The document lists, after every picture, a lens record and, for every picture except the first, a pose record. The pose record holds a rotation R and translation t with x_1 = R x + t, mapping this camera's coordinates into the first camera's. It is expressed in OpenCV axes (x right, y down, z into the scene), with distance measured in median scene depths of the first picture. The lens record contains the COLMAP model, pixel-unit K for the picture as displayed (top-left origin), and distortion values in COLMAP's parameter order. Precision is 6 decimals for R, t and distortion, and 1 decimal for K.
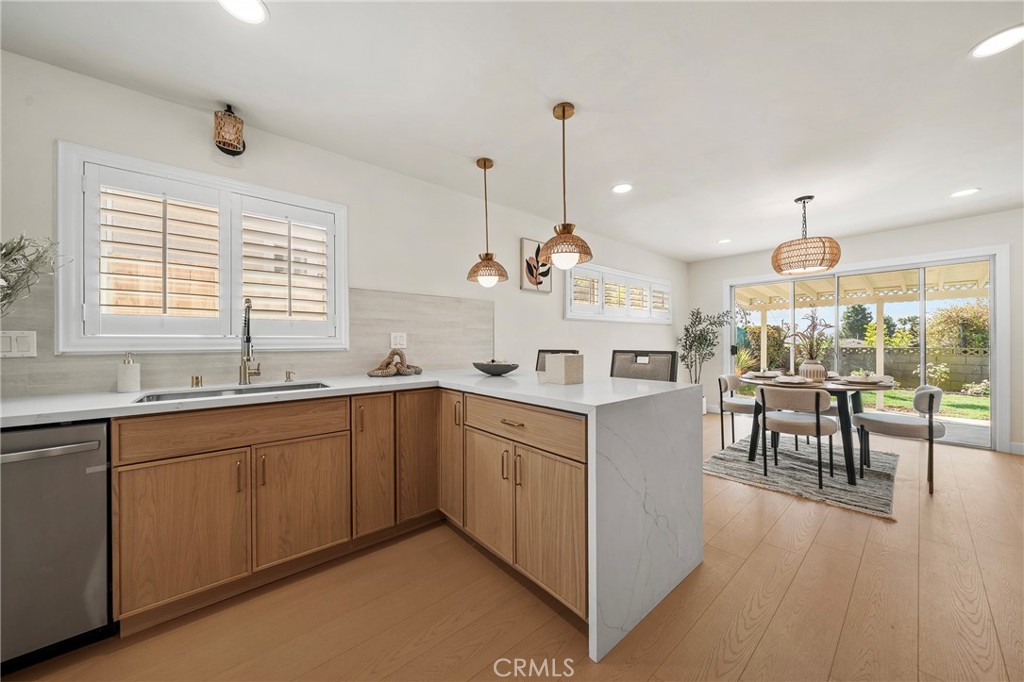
lens RADIAL K [[353.6, 0, 510.4], [0, 353.6, 341.5], [0, 0, 1]] dist [-0.008224, 0.000155]
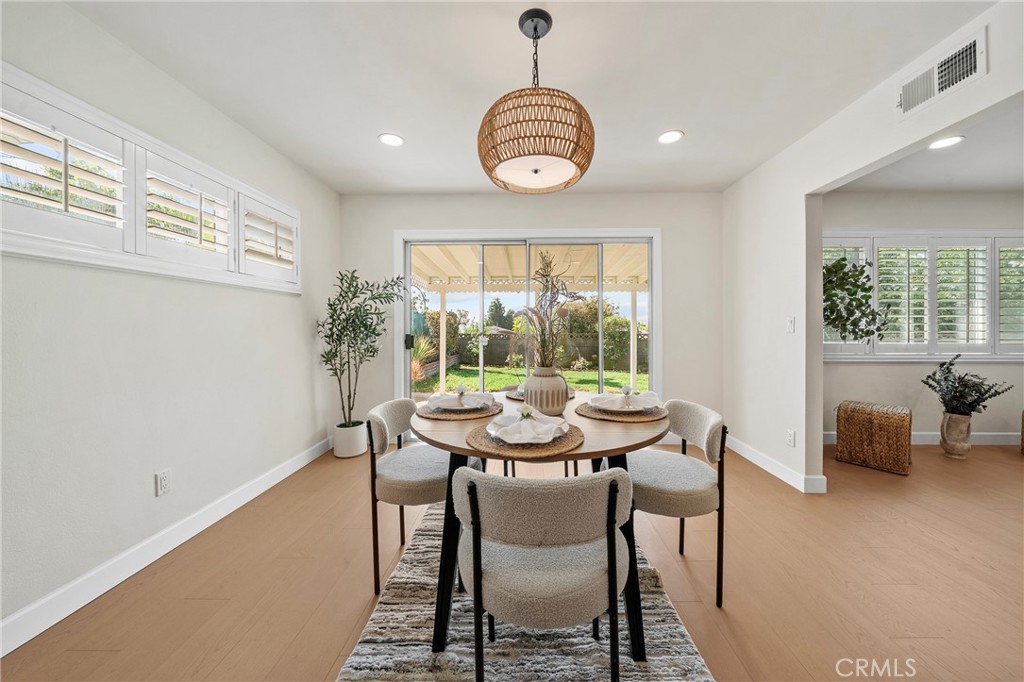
lens RADIAL K [[353.6, 0, 515.0], [0, 353.6, 330.6], [0, 0, 1]] dist [-0.008224, 0.000155]
pose [[0.668118, -0.002715, 0.744051, 0.283288], [-0.002993, 0.999975, 0.006336, -0.000063], [-0.744050, -0.006460, 0.668093, 0.425403]]
